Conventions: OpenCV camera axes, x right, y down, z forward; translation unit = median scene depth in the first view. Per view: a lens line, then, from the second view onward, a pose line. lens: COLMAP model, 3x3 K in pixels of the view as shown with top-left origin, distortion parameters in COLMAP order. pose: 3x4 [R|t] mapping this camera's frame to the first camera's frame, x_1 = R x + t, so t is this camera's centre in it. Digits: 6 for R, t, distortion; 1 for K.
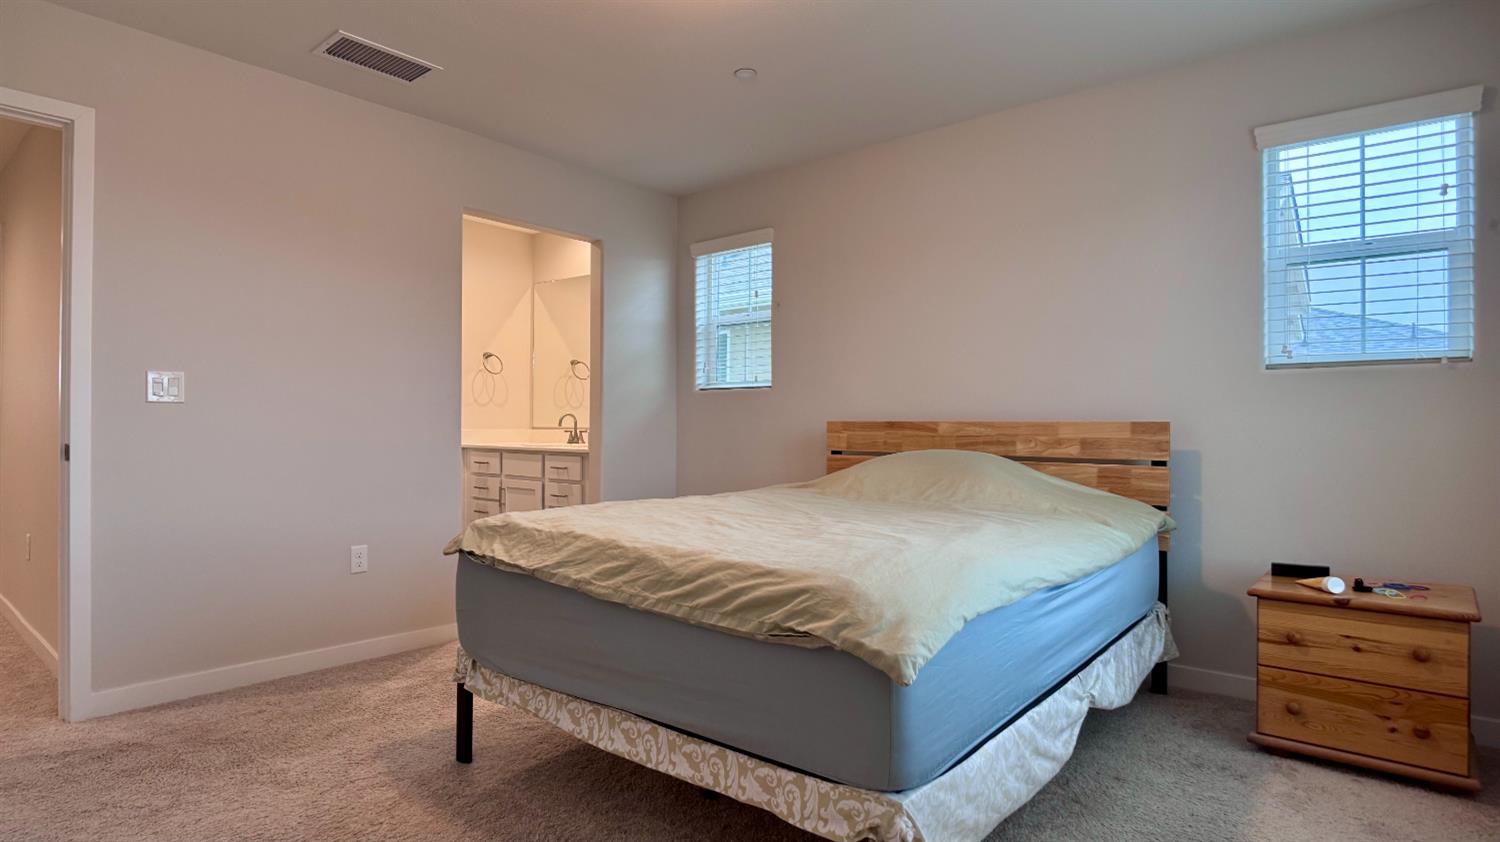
lens RADIAL K [[784.8, 0, 750.0], [0, 784.8, 421.0], [0, 0, 1]] dist [-0.025542, -0.001336]
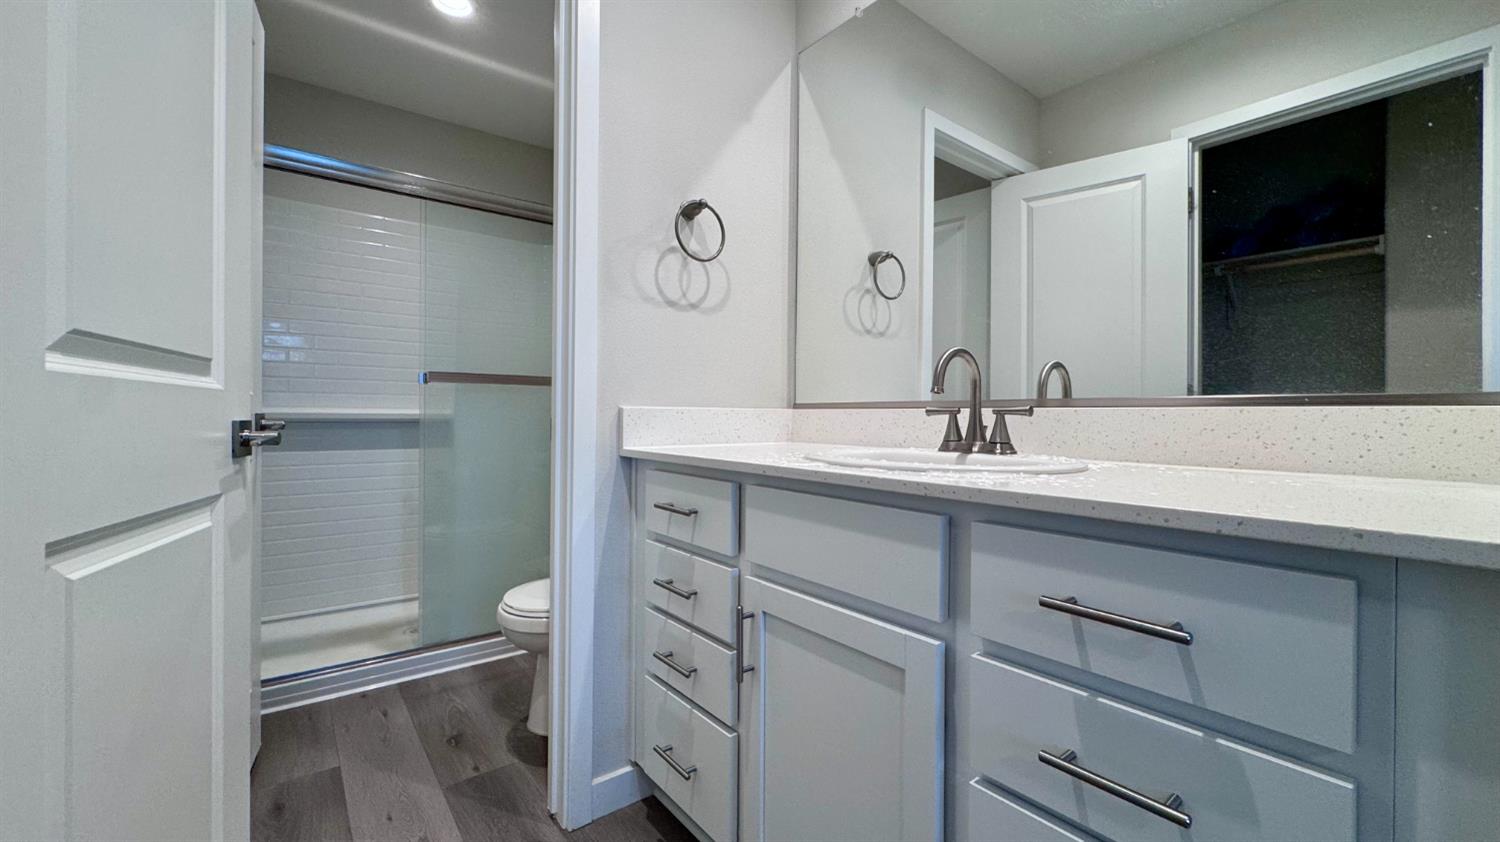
lens RADIAL K [[601.0, 0, 750.0], [0, 601.0, 421.0], [0, 0, 1]] dist [0.000017, -0.000003]
pose [[0.975943, -0.002702, -0.218007, -0.261928], [0.005932, 0.999882, 0.014165, 0.013524], [0.217943, -0.015117, 0.975844, 0.773803]]
